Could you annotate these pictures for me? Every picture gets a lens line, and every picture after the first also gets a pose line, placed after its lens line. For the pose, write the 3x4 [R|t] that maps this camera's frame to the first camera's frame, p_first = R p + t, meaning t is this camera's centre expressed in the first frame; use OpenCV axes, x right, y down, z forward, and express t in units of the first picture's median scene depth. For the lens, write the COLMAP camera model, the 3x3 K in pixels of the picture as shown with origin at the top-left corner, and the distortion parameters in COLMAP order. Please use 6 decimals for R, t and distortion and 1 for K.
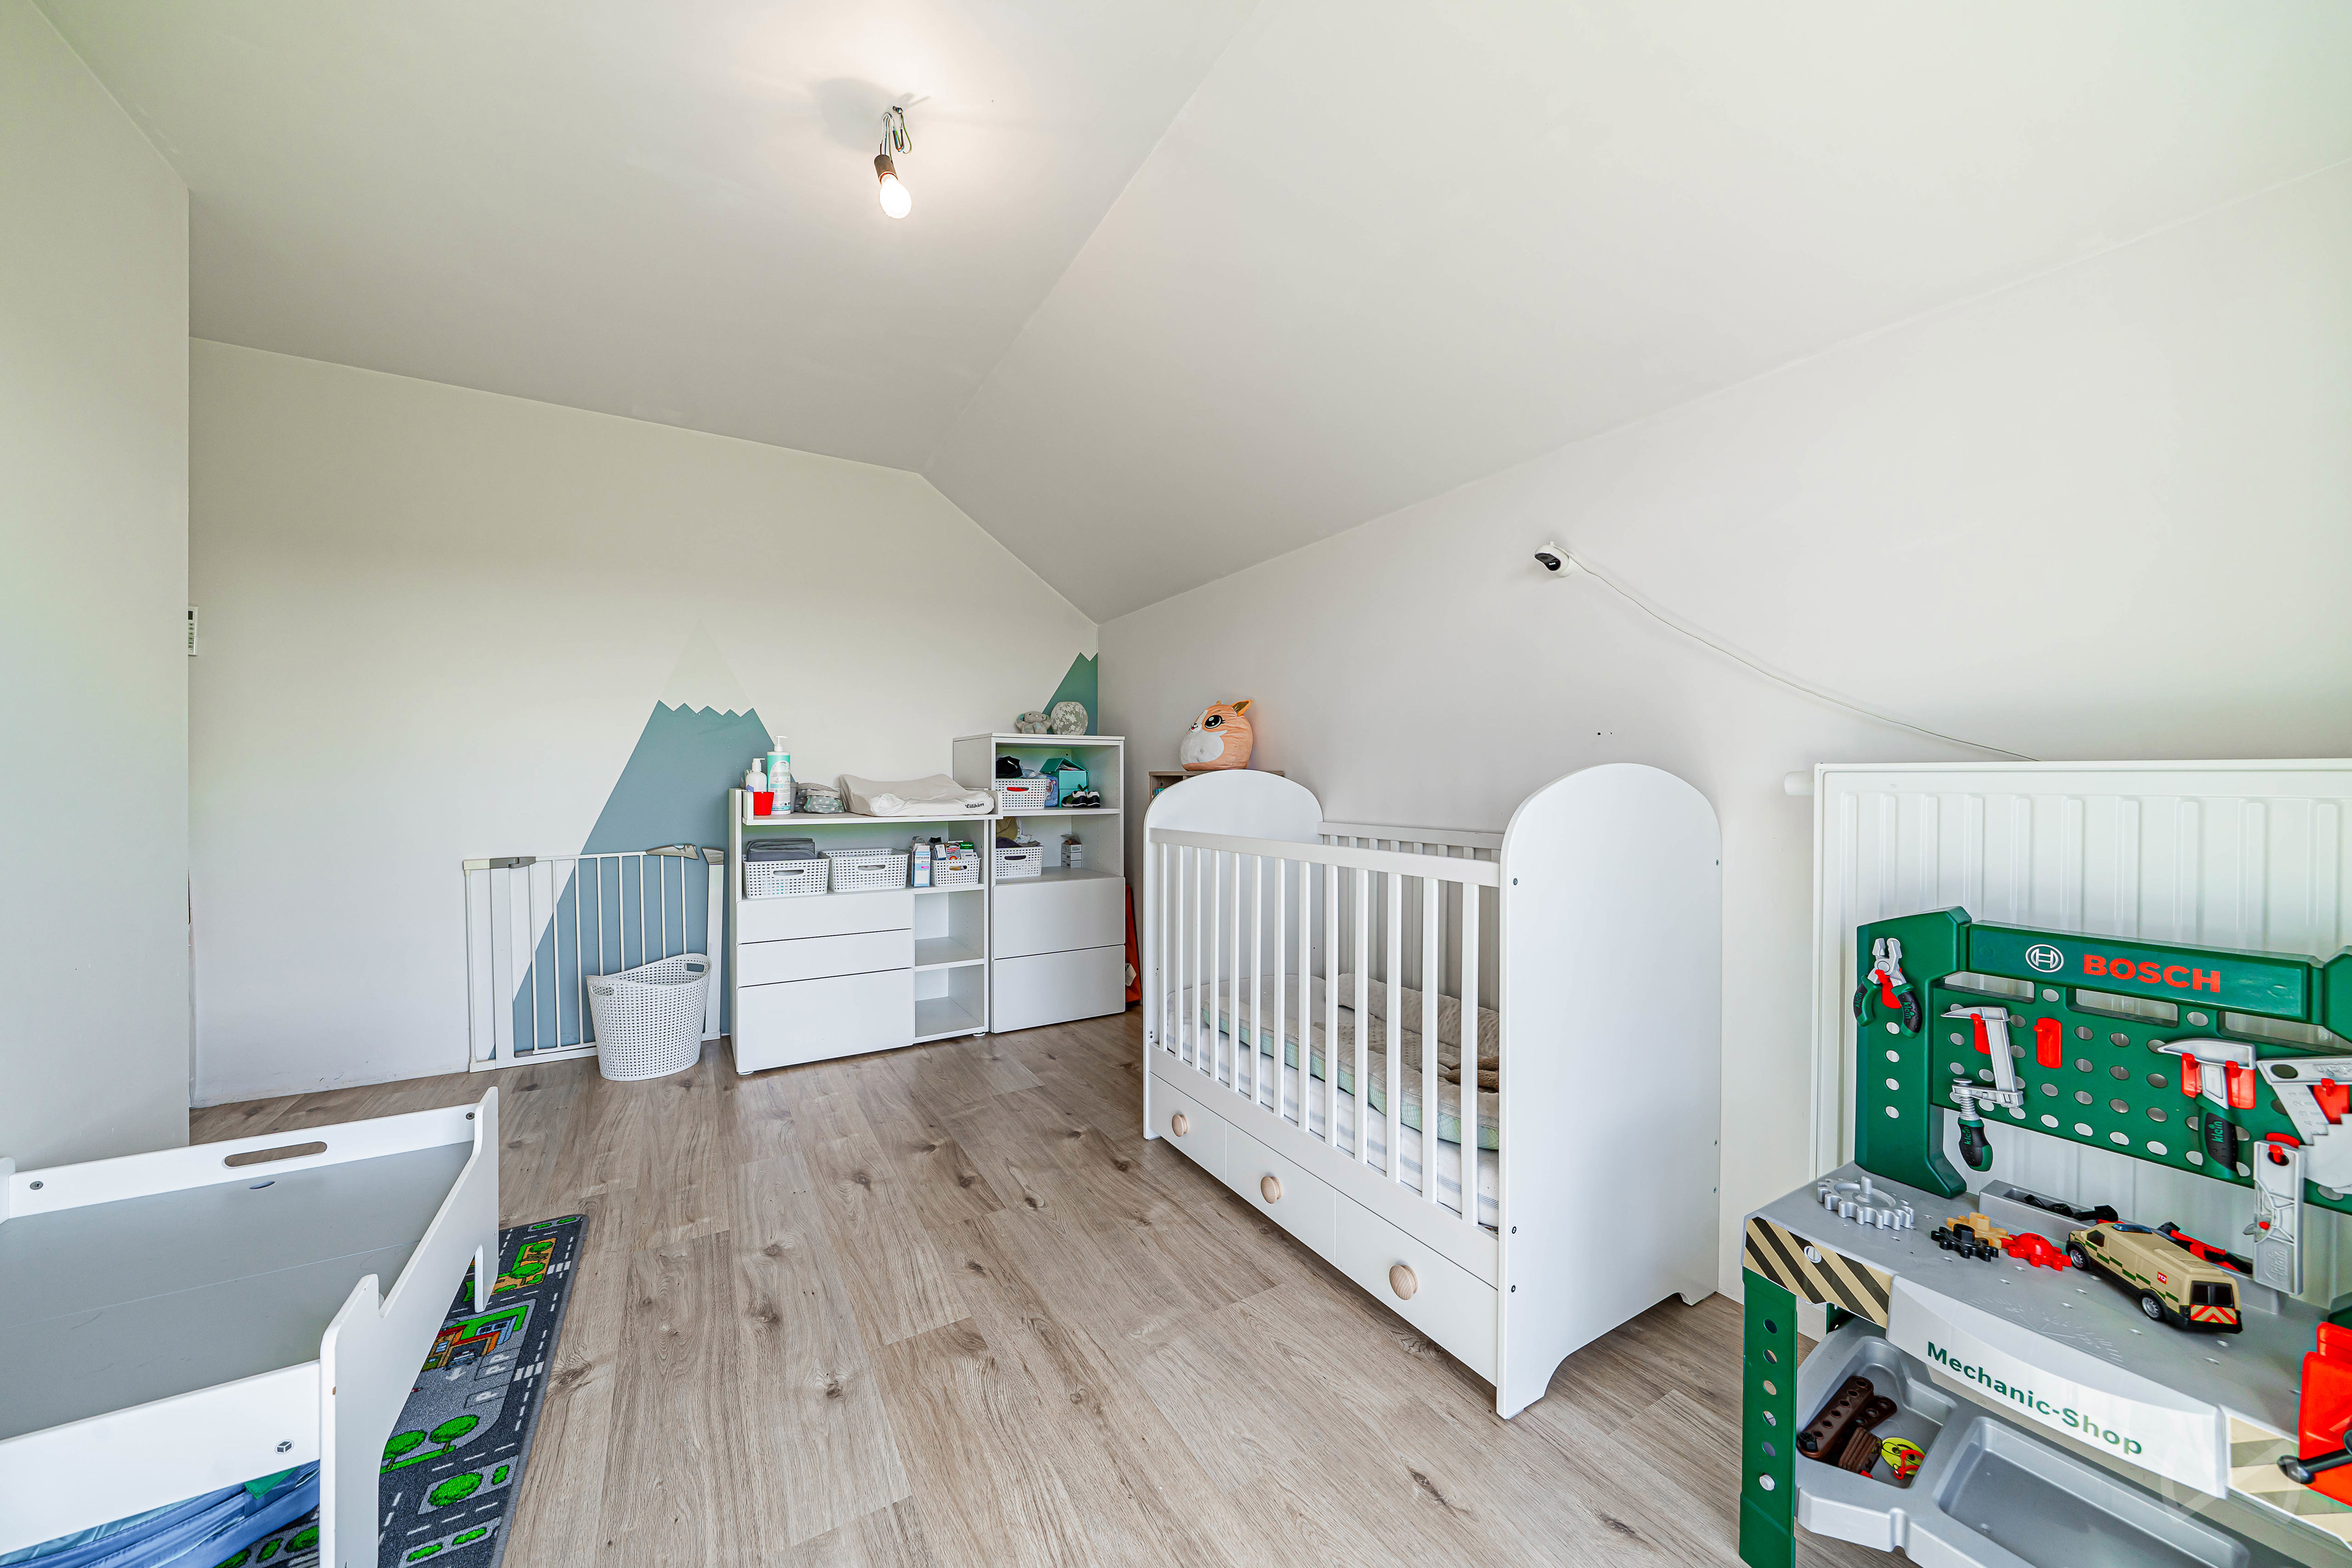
lens RADIAL K [[815.3, 0, 1182.5], [0, 815.3, 781.2], [0, 0, 1]] dist [-0.001600, -0.000090]
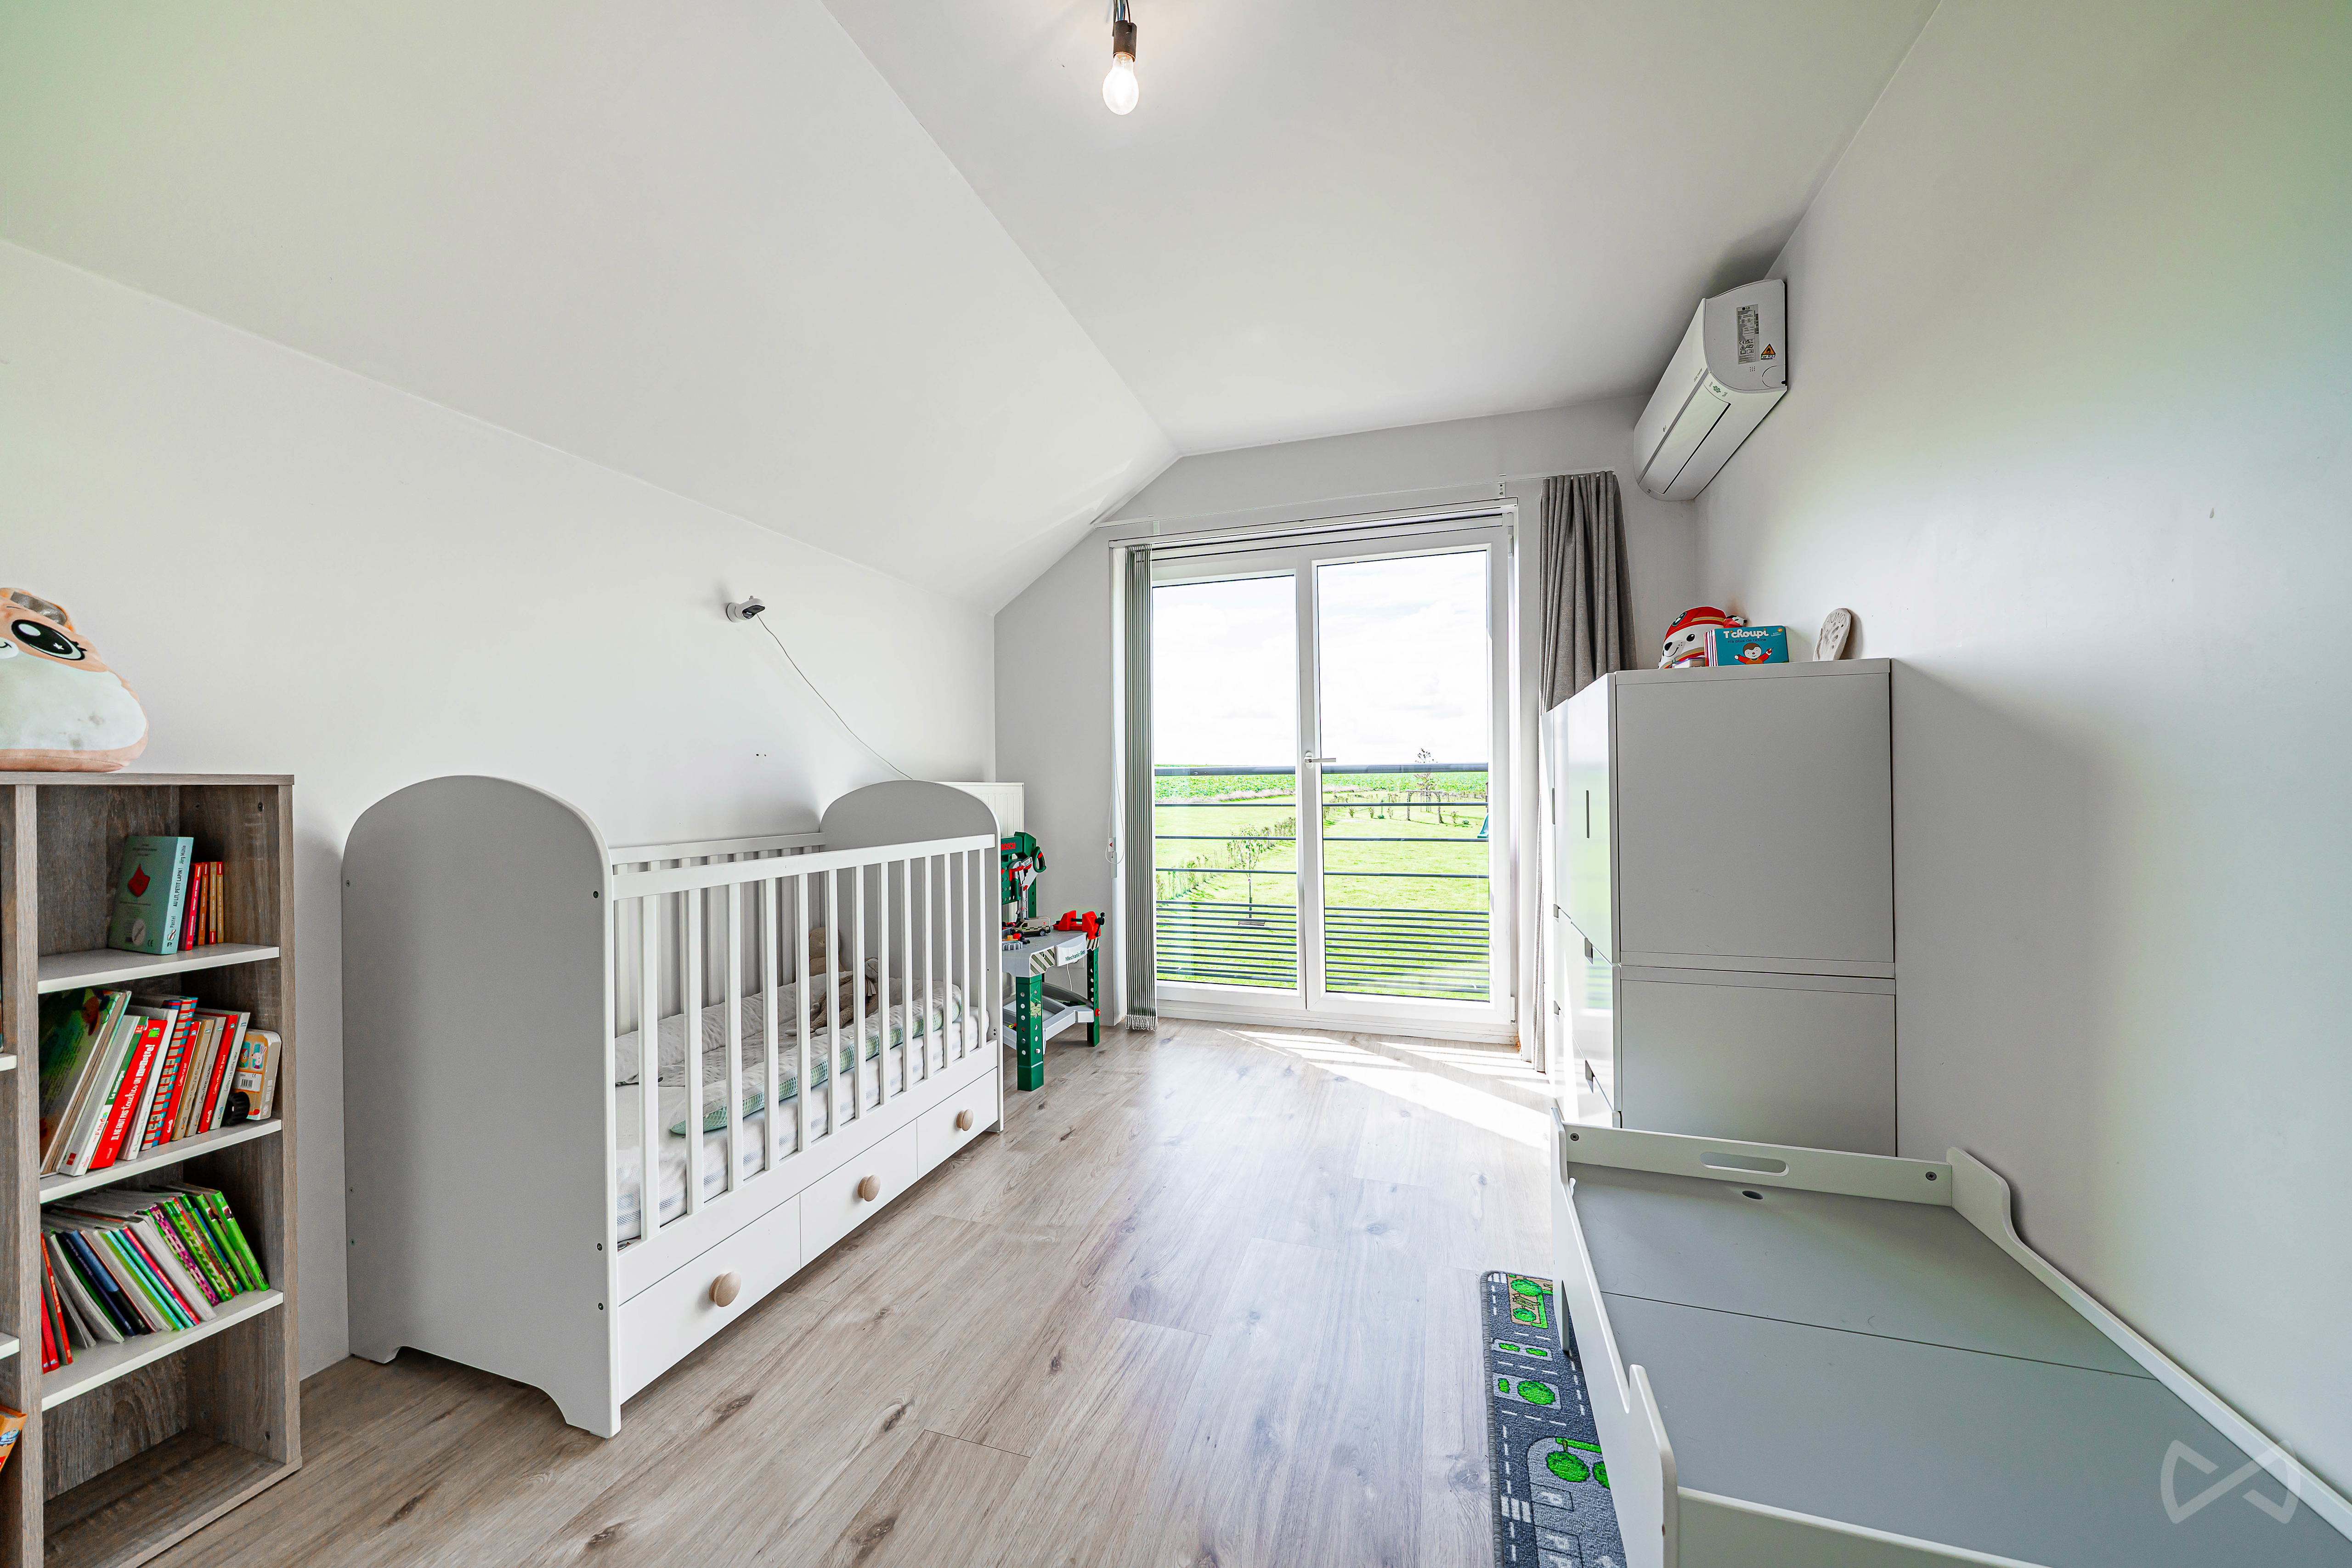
lens RADIAL K [[815.4, 0, 1181.5], [0, 815.4, 791.5], [0, 0, 1]] dist [-0.001600, -0.000090]
pose [[-0.660432, 0.003020, 0.750880, -1.135854], [0.006518, 0.999977, 0.001712, 0.003085], [-0.750858, 0.006025, -0.660437, 1.695208]]
